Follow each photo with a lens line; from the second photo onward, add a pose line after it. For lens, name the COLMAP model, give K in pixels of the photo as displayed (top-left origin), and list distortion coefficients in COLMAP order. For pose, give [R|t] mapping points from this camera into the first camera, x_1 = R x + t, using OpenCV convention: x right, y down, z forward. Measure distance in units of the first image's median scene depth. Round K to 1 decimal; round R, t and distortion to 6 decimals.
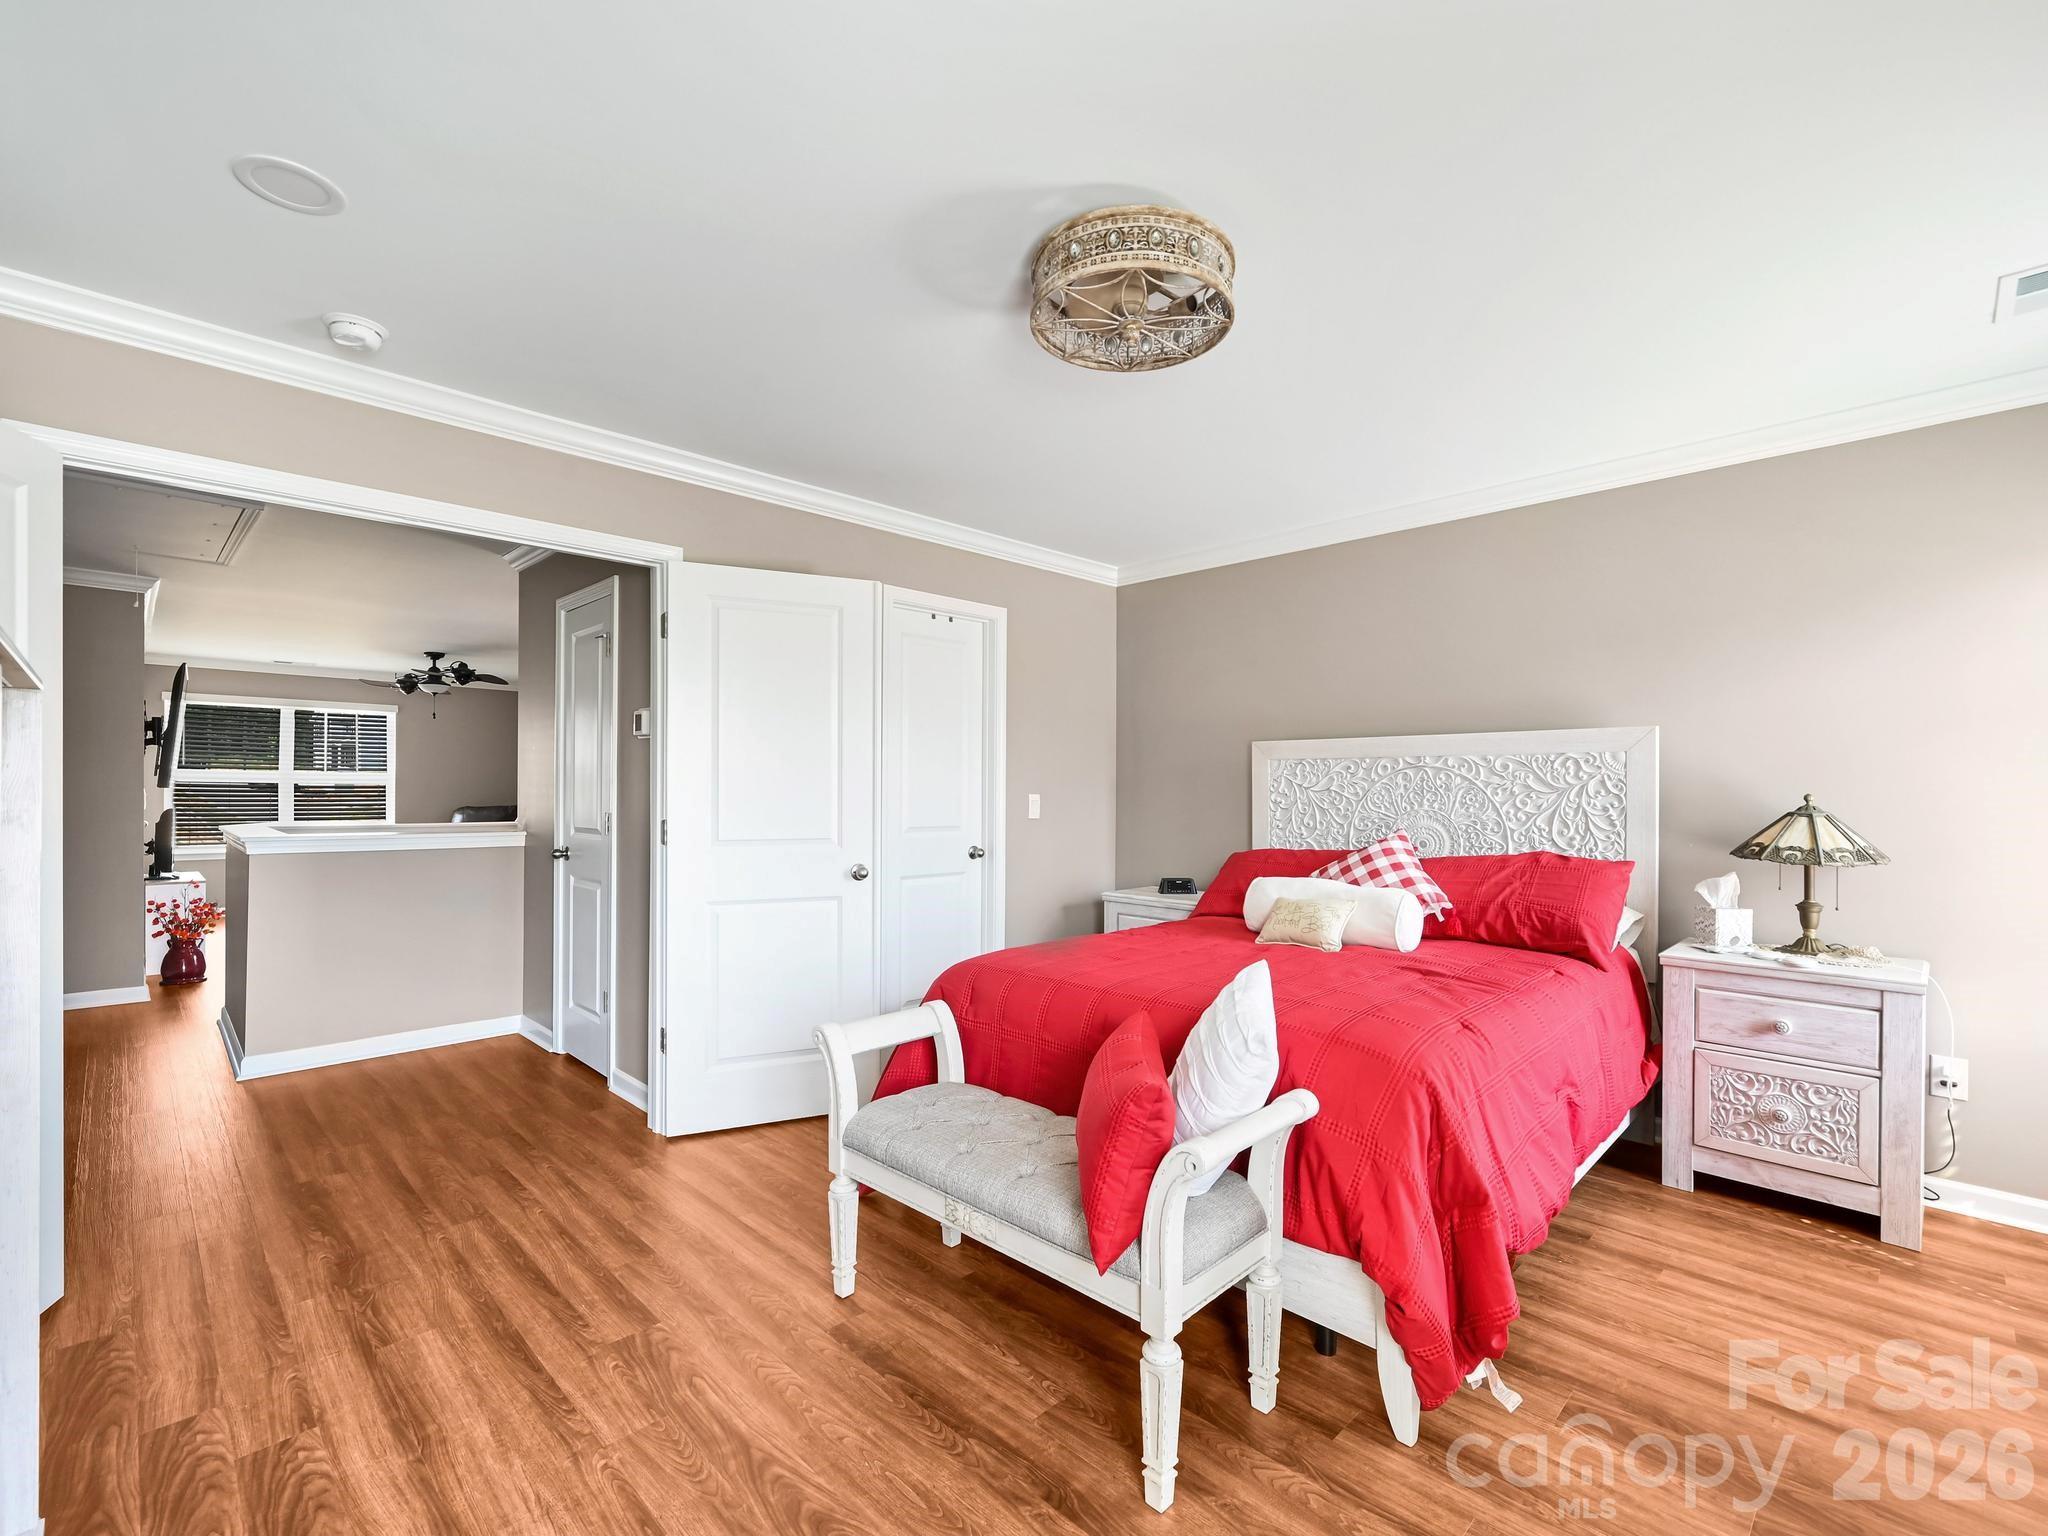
lens RADIAL K [[927.7, 0, 1037.6], [0, 927.7, 780.1], [0, 0, 1]] dist [0.000182, -0.000267]
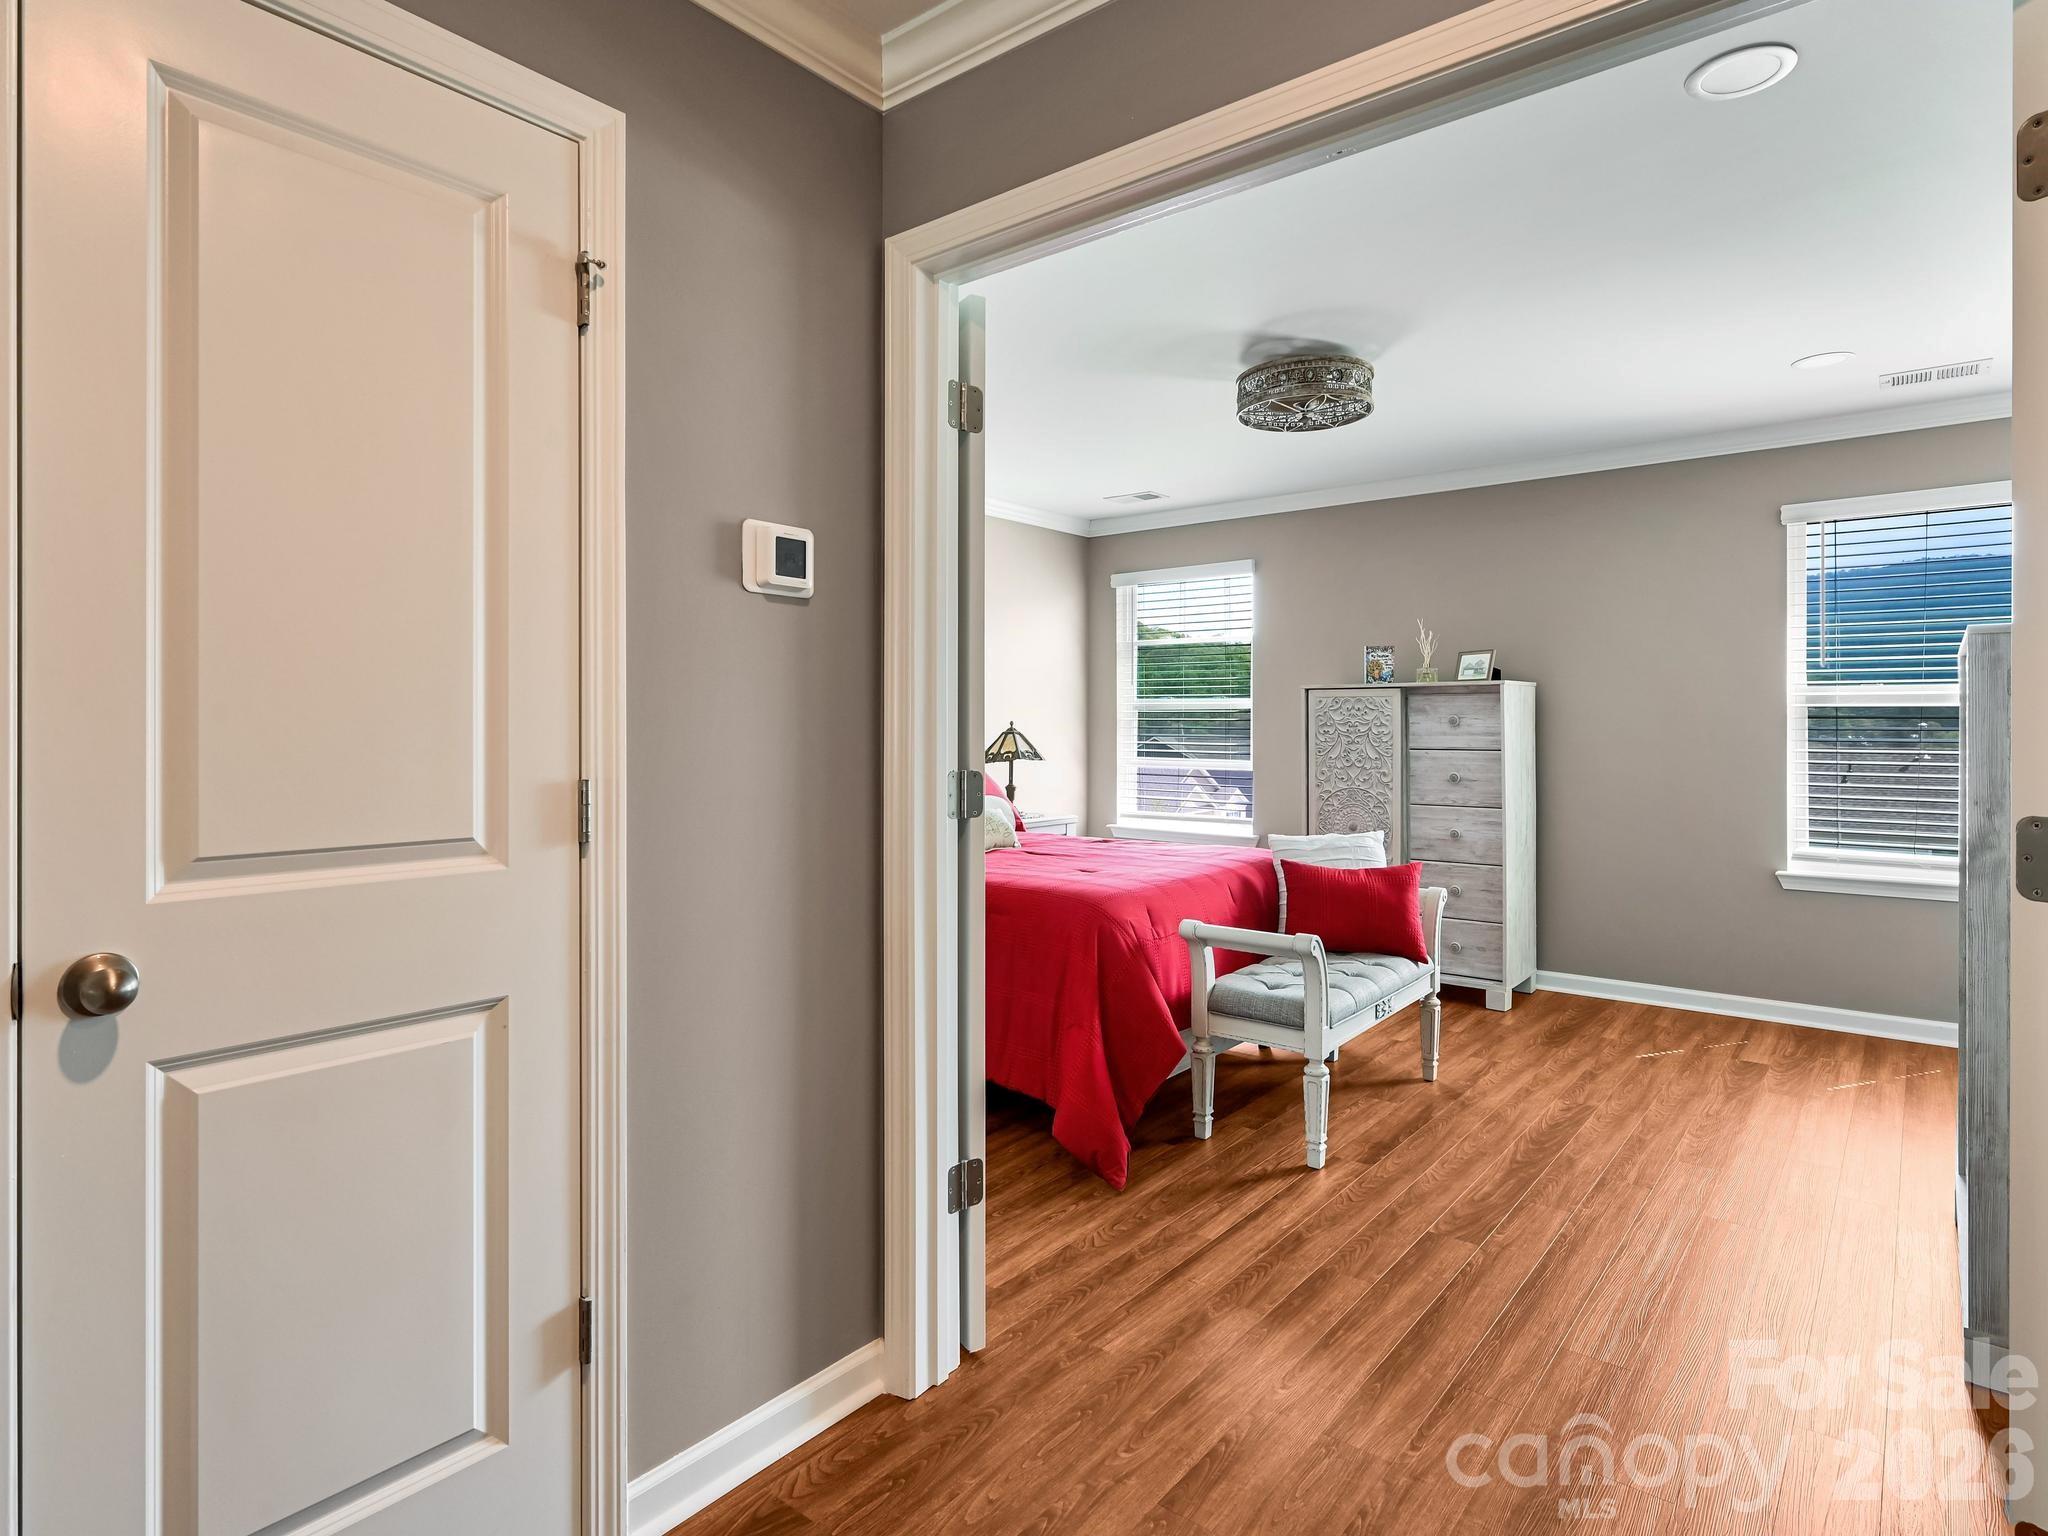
lens RADIAL K [[1079.5, 0, 1024.0], [0, 1079.5, 768.0], [0, 0, 1]] dist [-0.027325, -0.000483]
pose [[-0.091049, -0.040339, 0.995029, -1.462450], [-0.008347, 0.999175, 0.039743, 0.030195], [-0.995811, -0.004687, -0.091311, 1.497287]]
